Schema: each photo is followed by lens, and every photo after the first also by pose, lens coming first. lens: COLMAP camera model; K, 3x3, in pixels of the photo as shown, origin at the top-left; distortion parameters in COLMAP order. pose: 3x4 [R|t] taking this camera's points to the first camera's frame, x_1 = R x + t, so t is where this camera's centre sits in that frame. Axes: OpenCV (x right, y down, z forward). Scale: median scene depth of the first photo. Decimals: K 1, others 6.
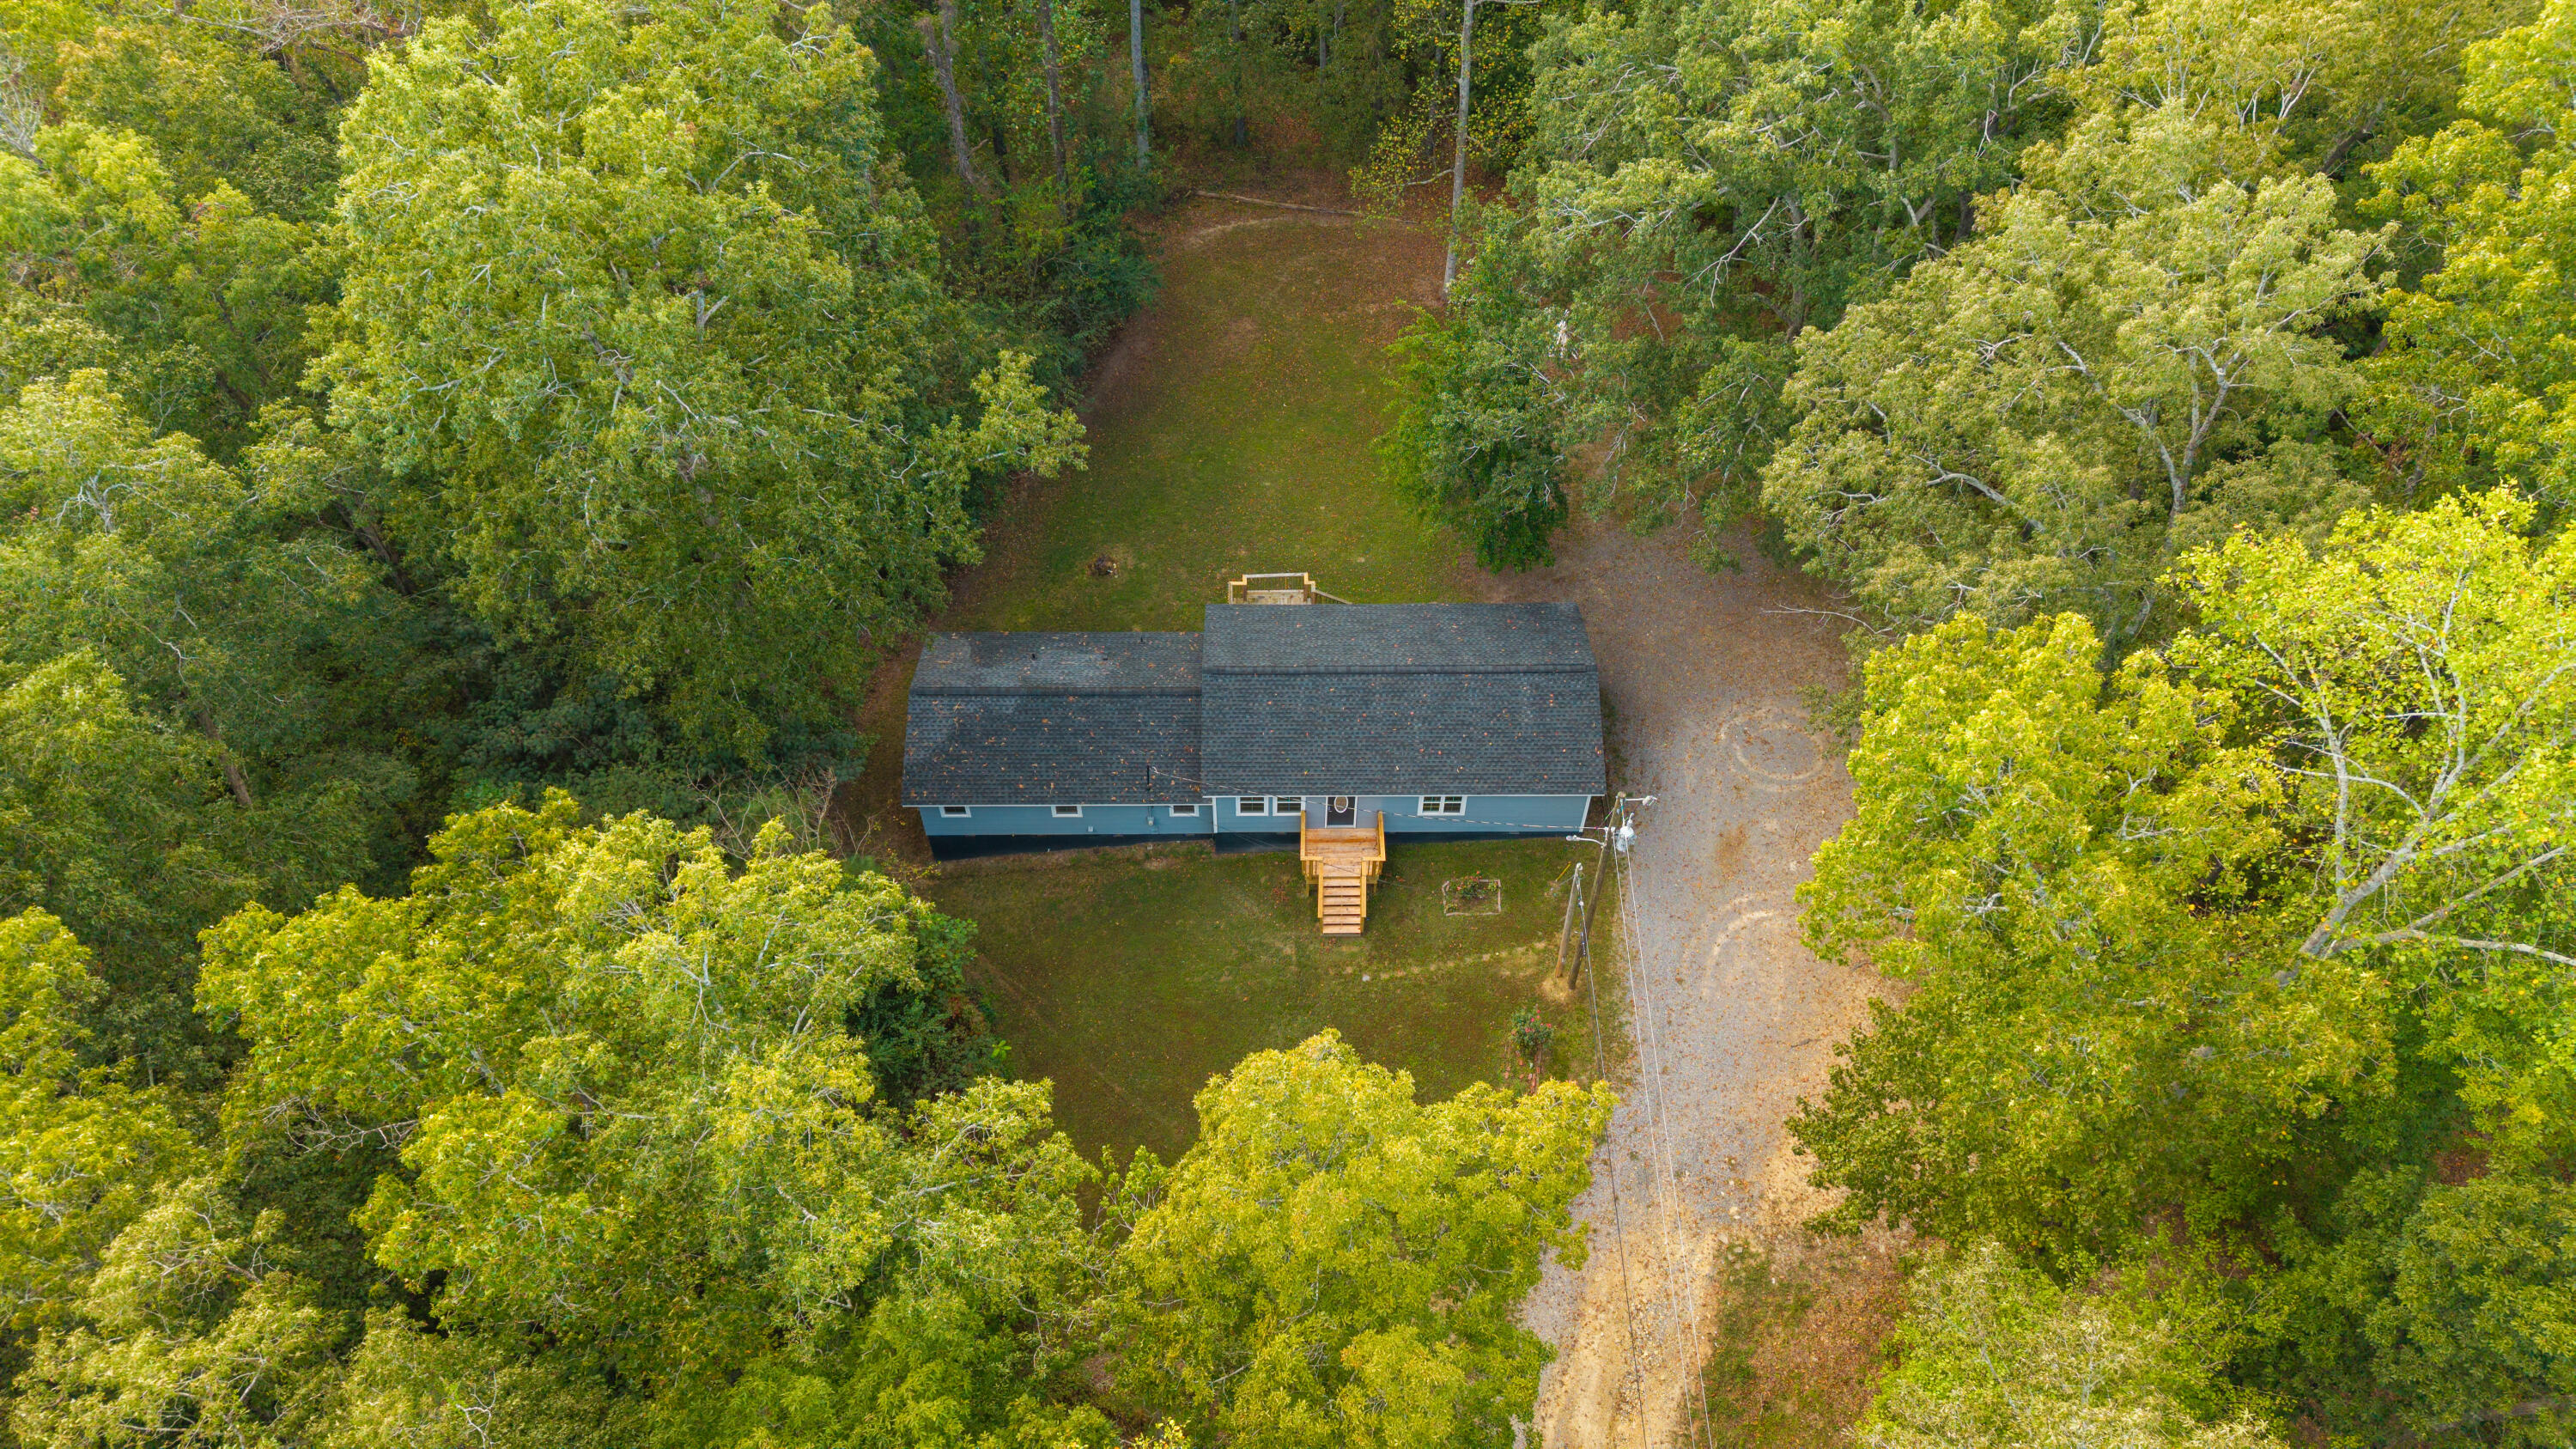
lens RADIAL K [[1786.7, 0, 1281.3], [0, 1786.7, 782.0], [0, 0, 1]] dist [0.032893, -0.006681]
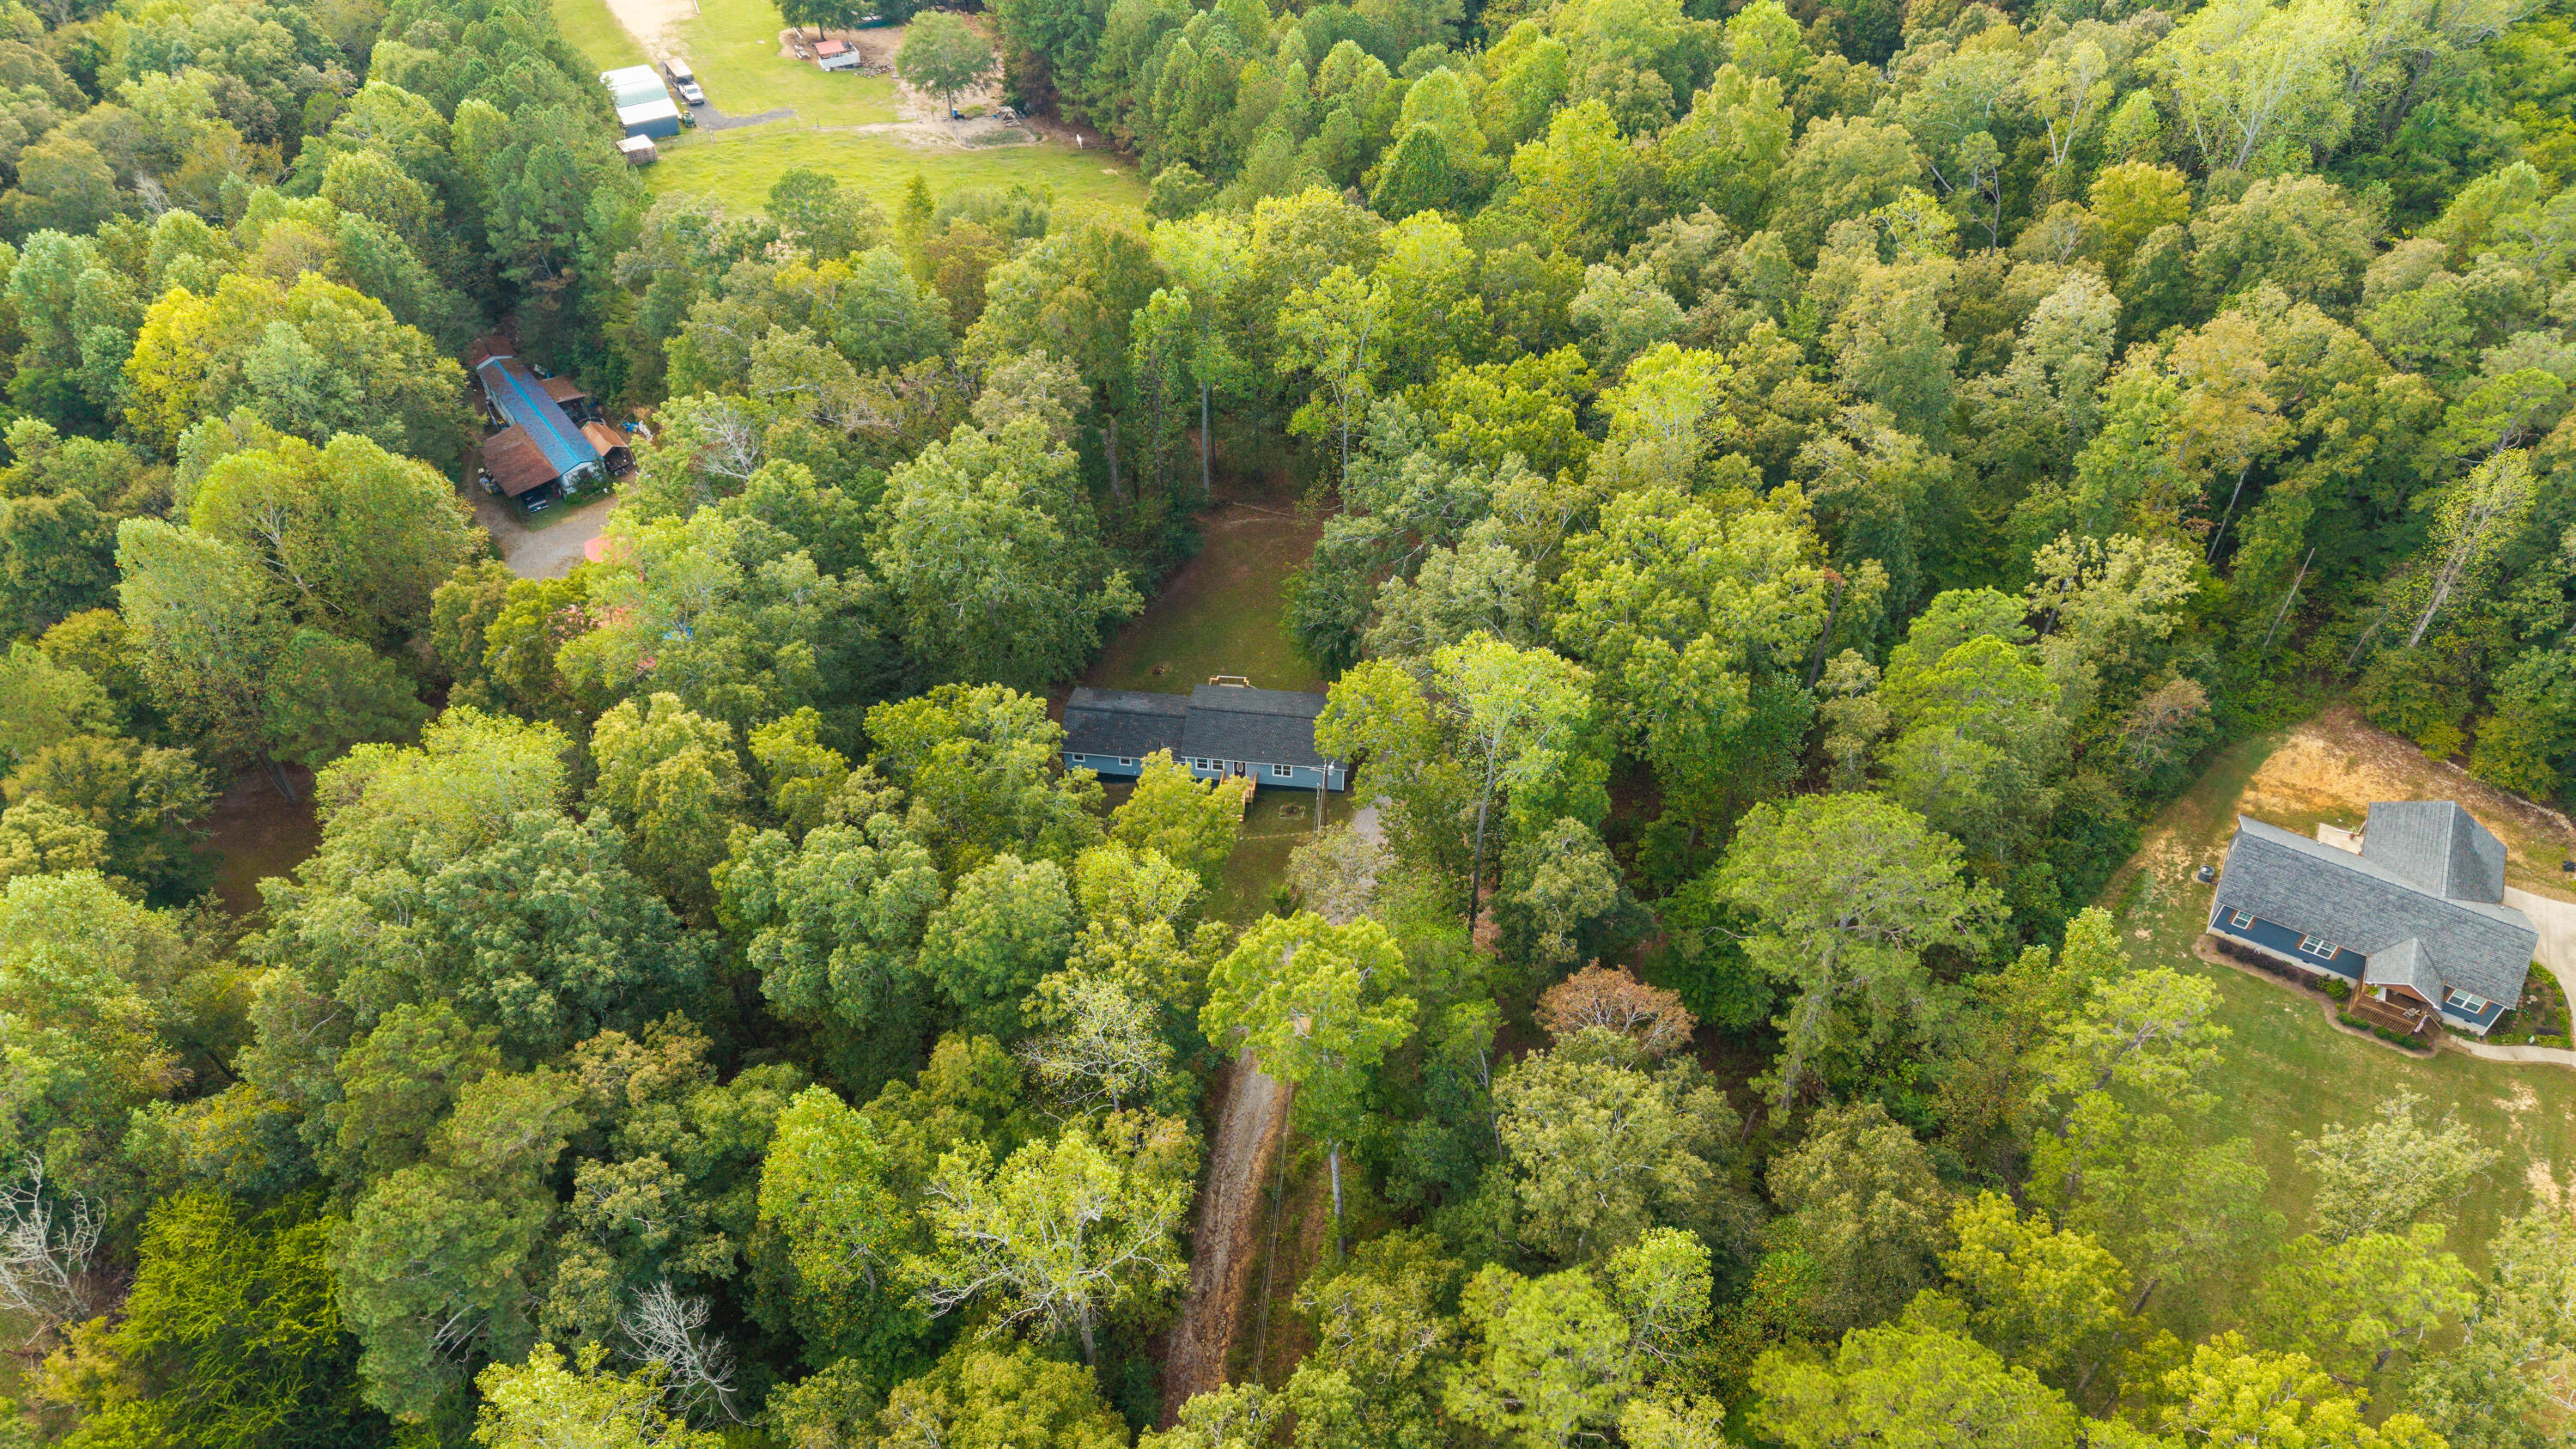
lens RADIAL K [[1786.7, 0, 1281.3], [0, 1786.7, 782.0], [0, 0, 1]] dist [0.032893, -0.006681]
pose [[0.992881, 0.088397, -0.079837, 0.330340], [-0.098305, 0.986606, -0.130170, 0.396377], [0.067261, 0.137091, 0.988272, -1.576616]]
